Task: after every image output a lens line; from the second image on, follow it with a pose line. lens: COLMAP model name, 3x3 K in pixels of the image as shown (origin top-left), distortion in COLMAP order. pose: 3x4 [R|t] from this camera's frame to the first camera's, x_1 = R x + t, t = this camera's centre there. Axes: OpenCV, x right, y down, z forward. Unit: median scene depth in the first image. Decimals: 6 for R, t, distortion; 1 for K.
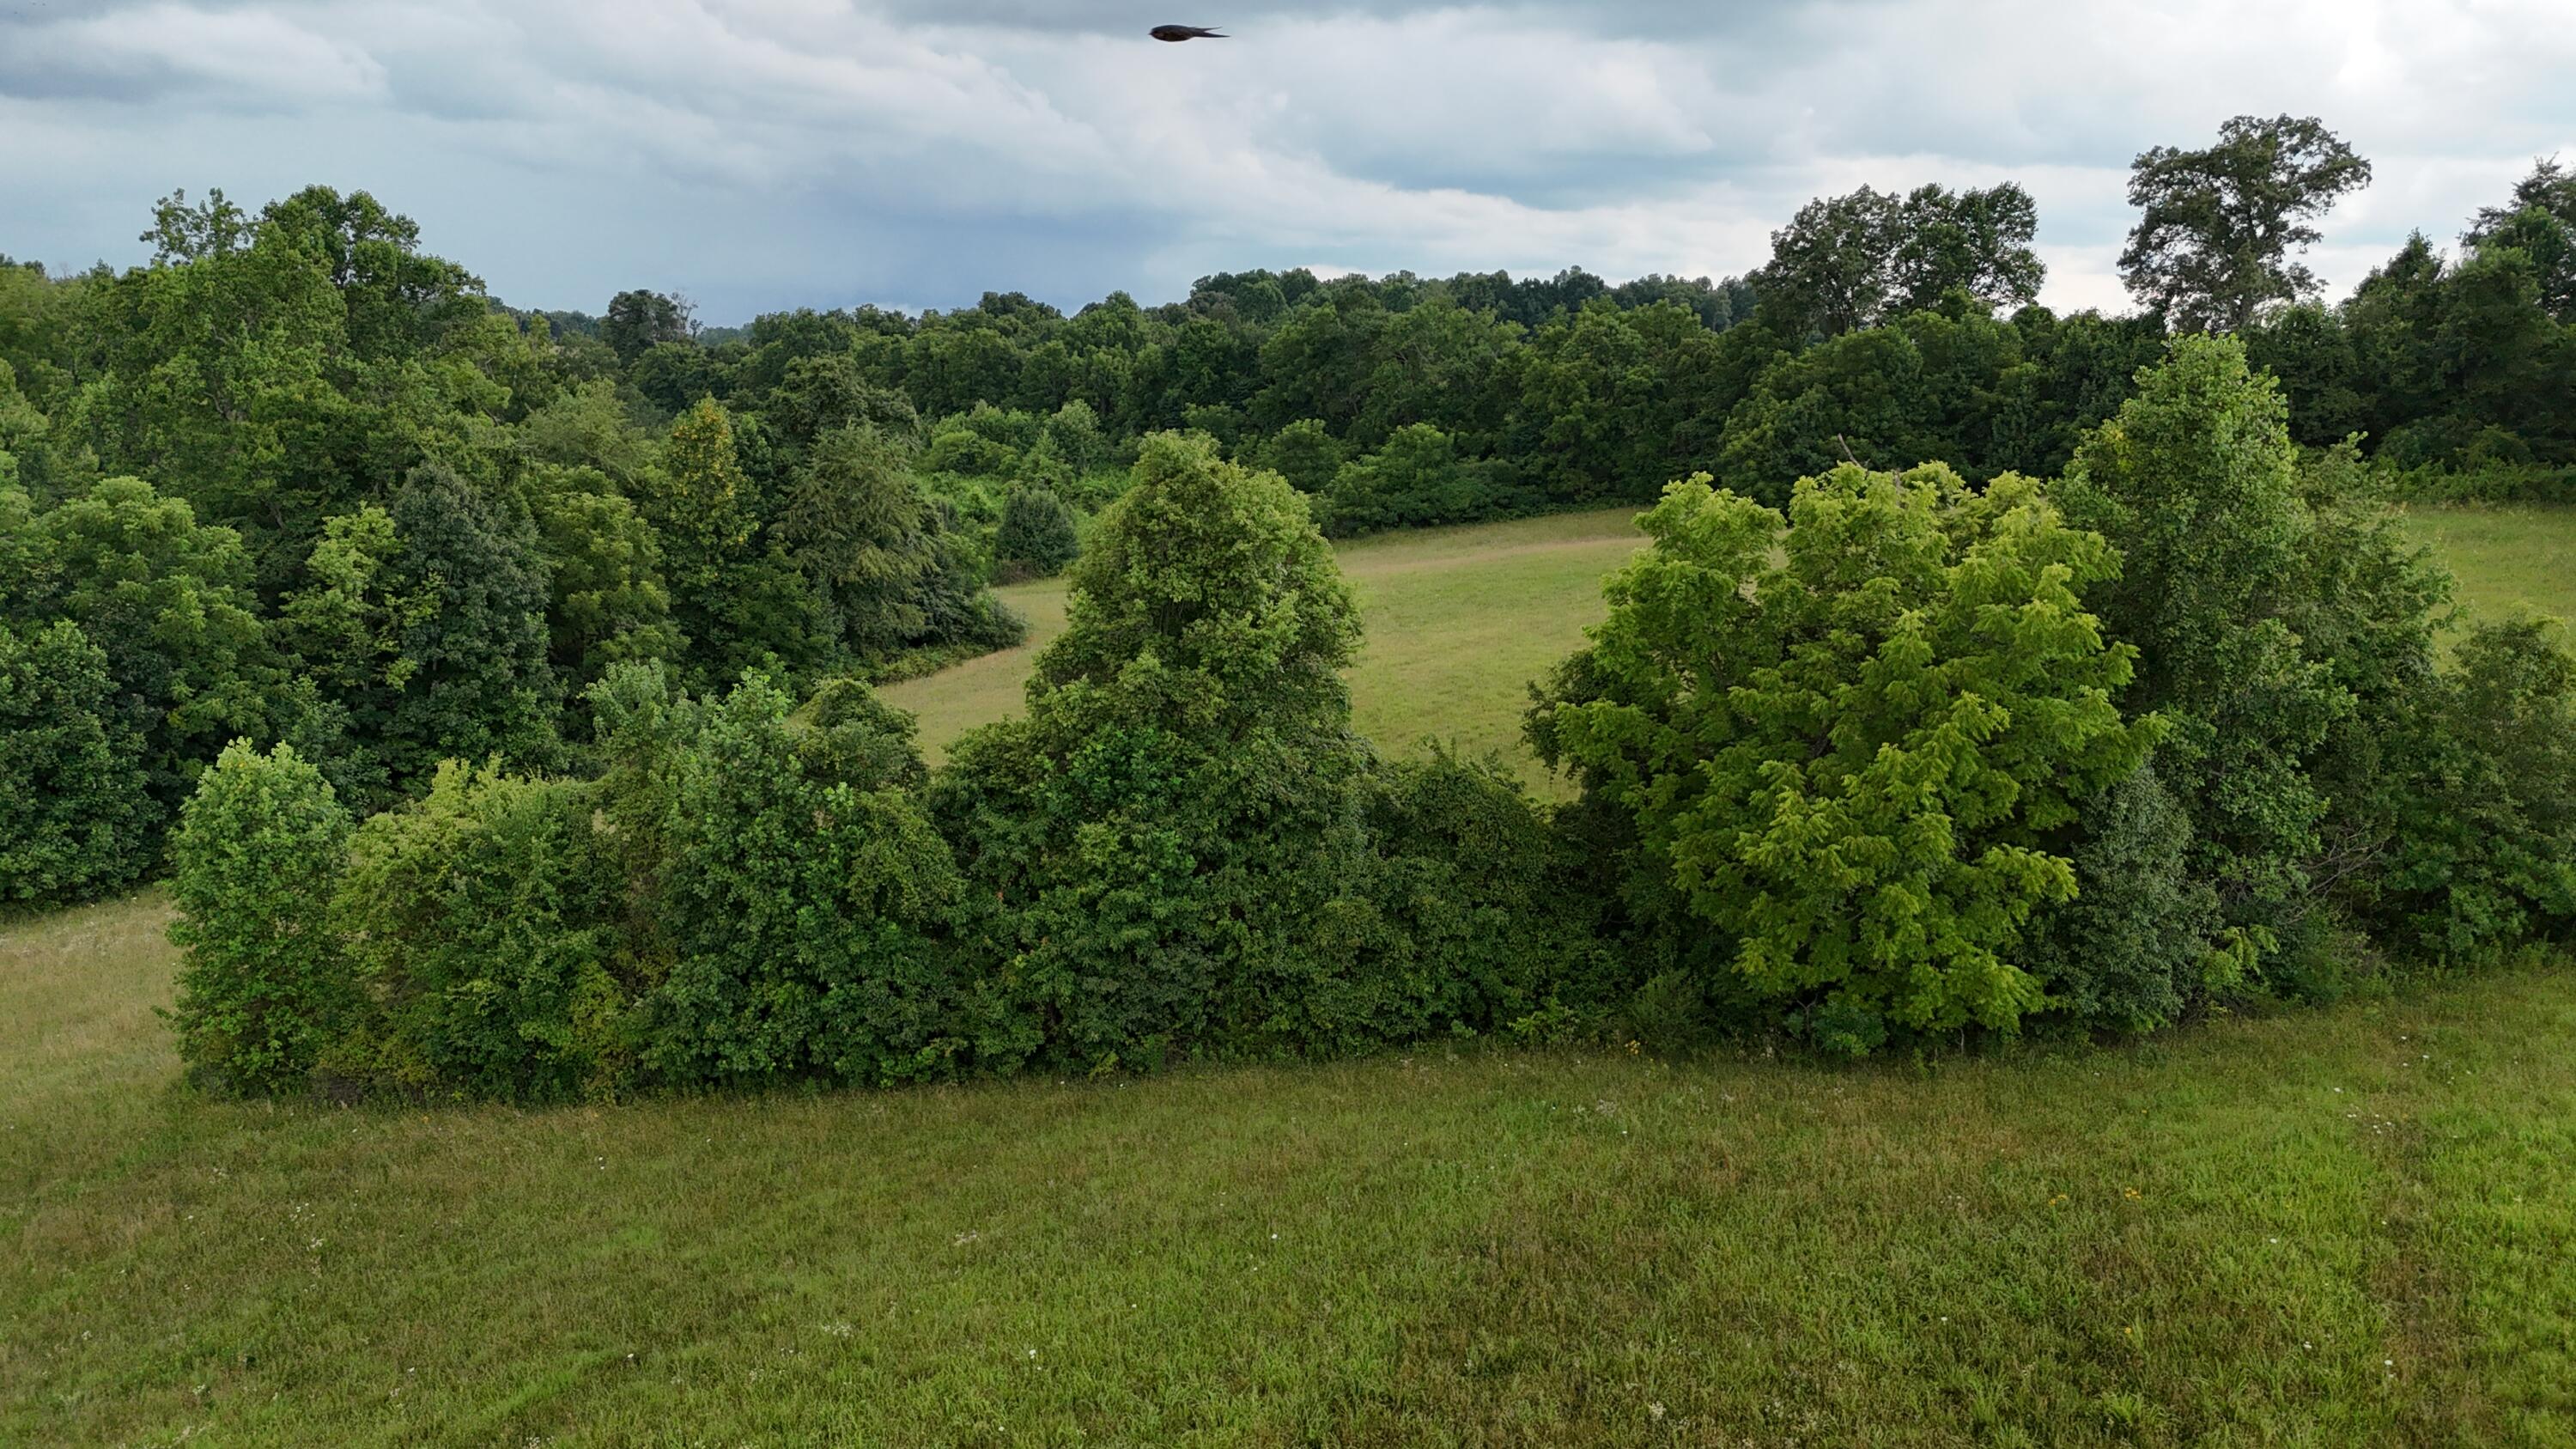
lens RADIAL K [[1906.8, 0, 1300.5], [0, 1906.8, 710.0], [0, 0, 1]] dist [0.077731, -0.075431]
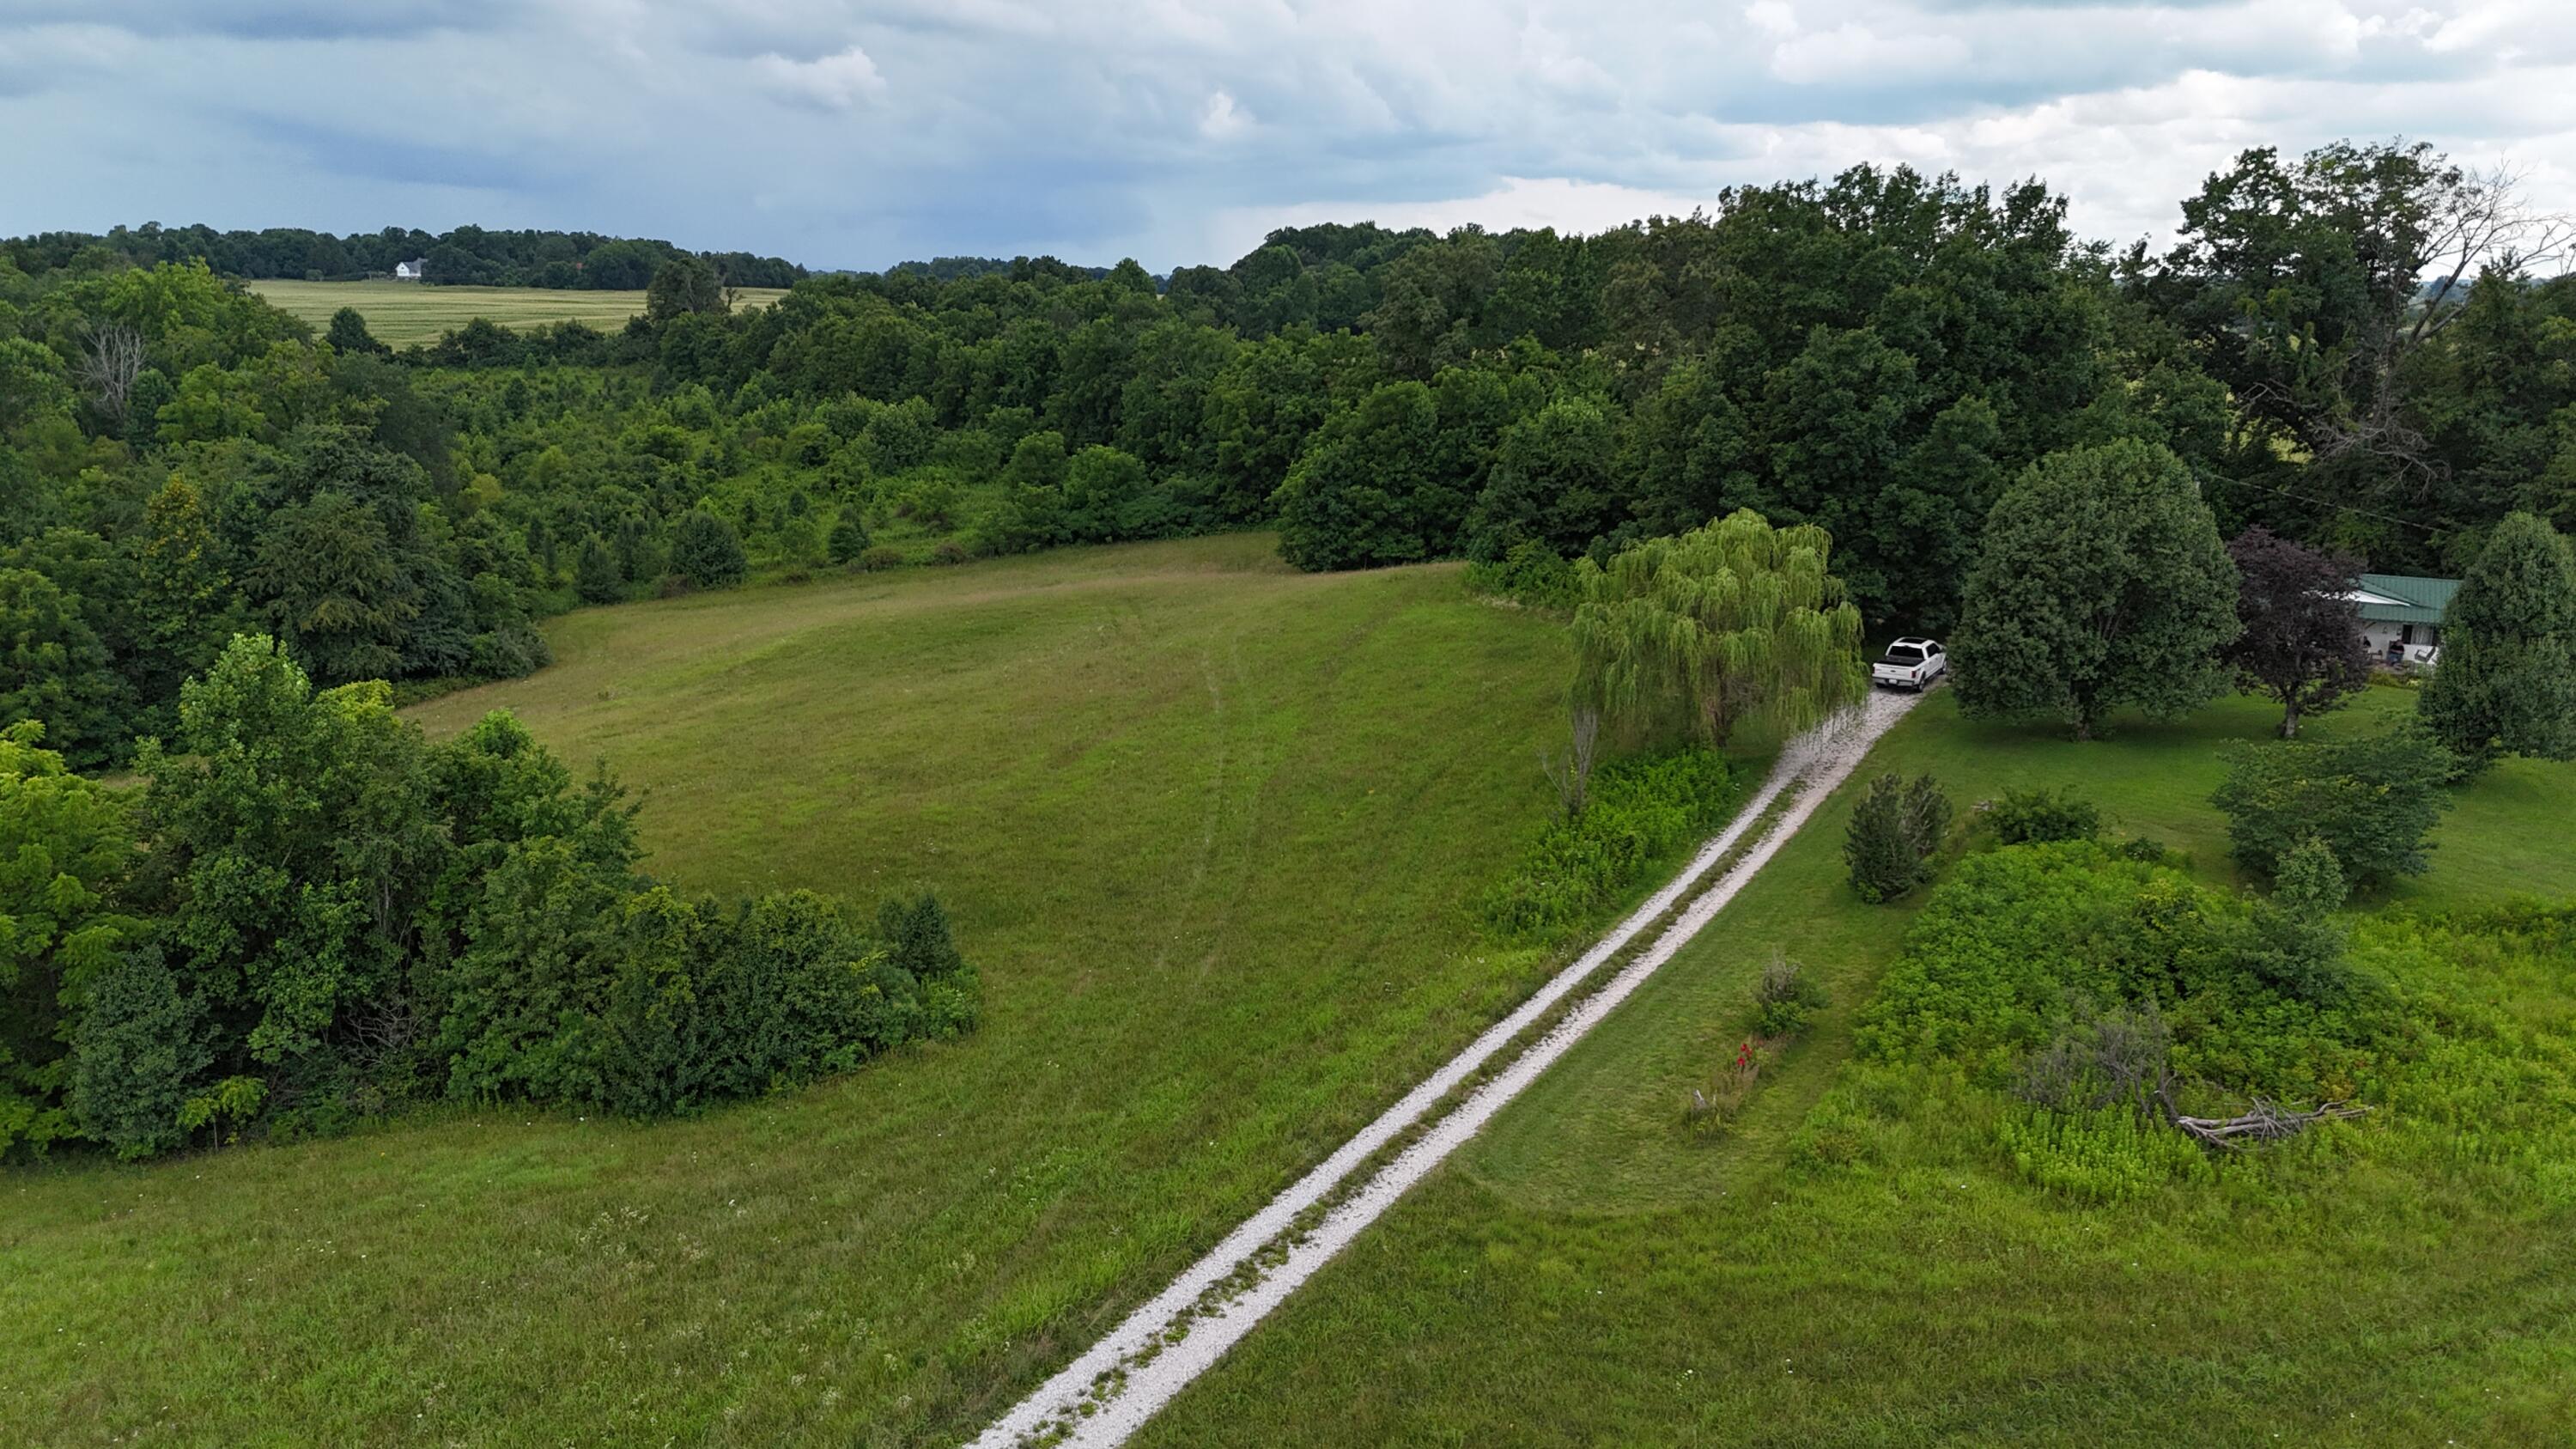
lens RADIAL K [[1917.5, 0, 1307.6], [0, 1917.5, 712.4], [0, 0, 1]] dist [0.098717, -0.114730]
pose [[0.992200, 0.027451, -0.121594, 1.221600], [-0.022342, 0.998817, 0.043187, -0.196261], [0.122636, -0.040133, 0.991640, -0.227374]]
